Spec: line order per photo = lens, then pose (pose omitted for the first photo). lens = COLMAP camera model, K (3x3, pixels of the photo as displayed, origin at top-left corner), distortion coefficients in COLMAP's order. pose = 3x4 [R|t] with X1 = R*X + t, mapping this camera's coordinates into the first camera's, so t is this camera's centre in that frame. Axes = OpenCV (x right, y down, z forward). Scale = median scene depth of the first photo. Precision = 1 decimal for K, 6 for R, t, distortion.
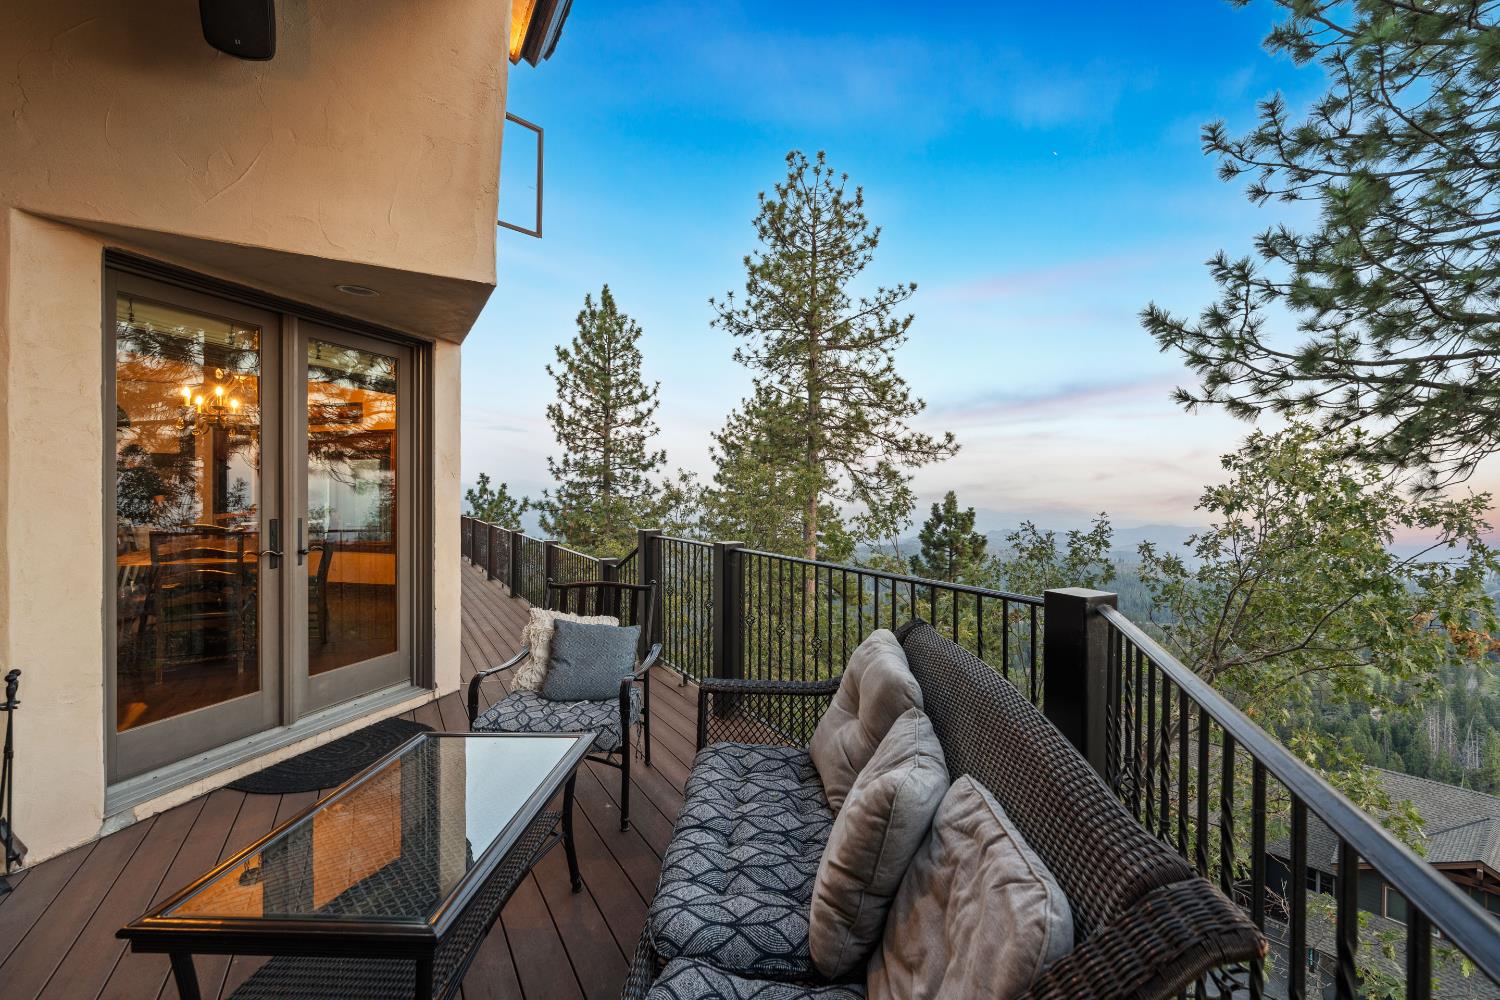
lens RADIAL K [[682.2, 0, 748.5], [0, 682.2, 497.1], [0, 0, 1]] dist [-0.000899, 0.000246]
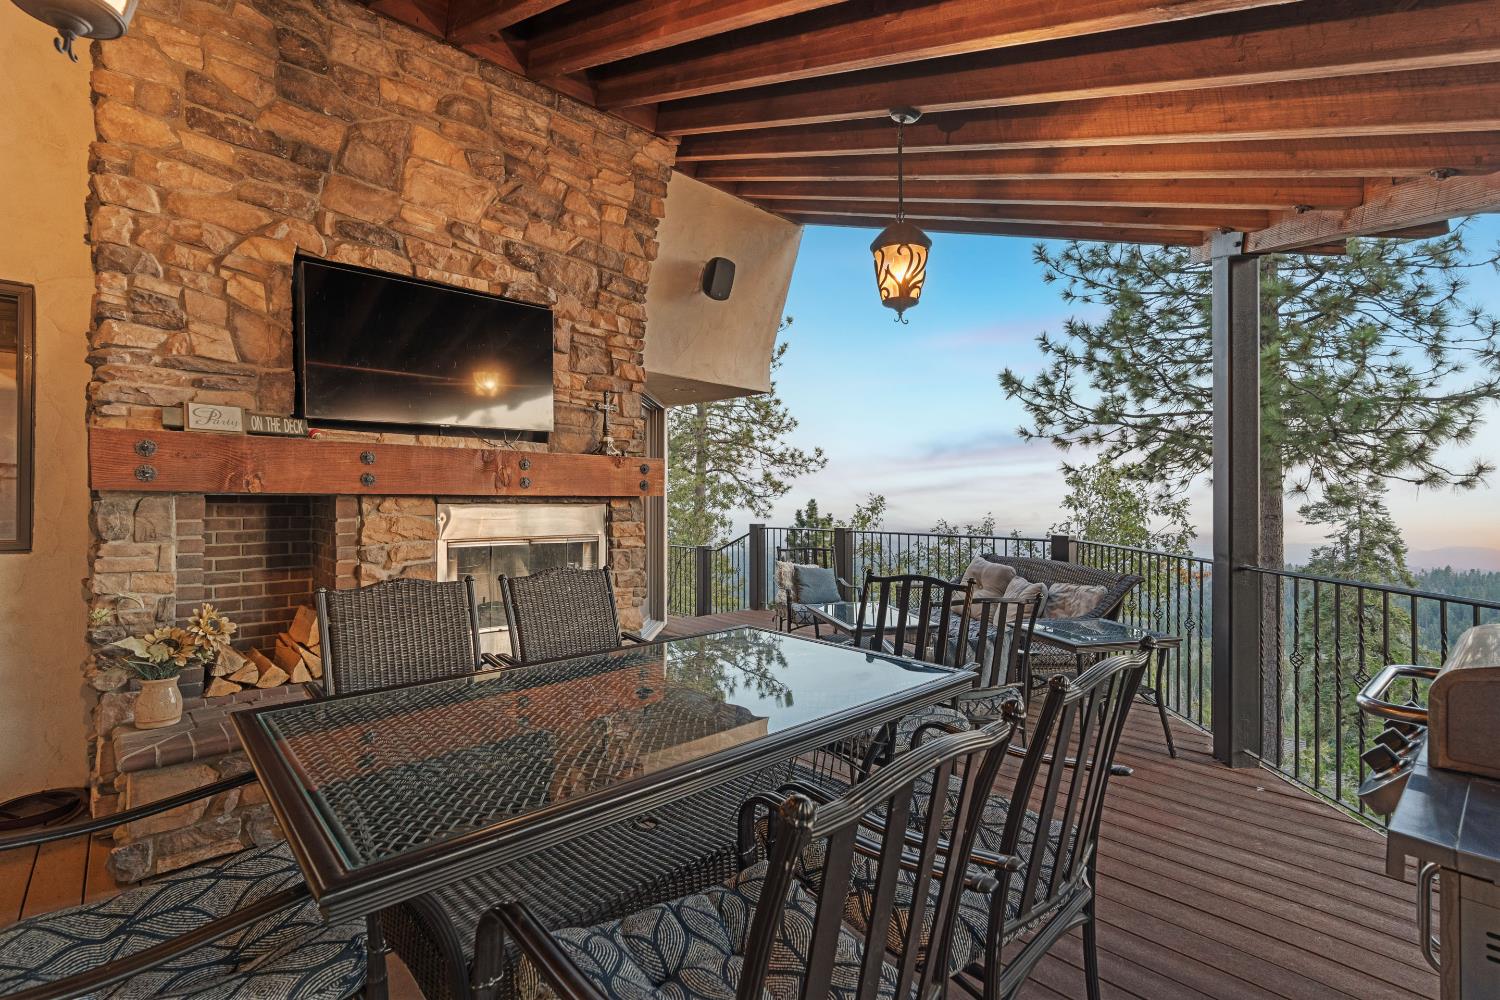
lens RADIAL K [[682.2, 0, 753.6], [0, 682.2, 502.1], [0, 0, 1]] dist [-0.000899, 0.000246]
pose [[0.970999, -0.005187, 0.239027, -0.266492], [0.006319, 0.999972, -0.003972, 0.001791], [-0.239000, 0.005367, 0.971005, -0.266240]]
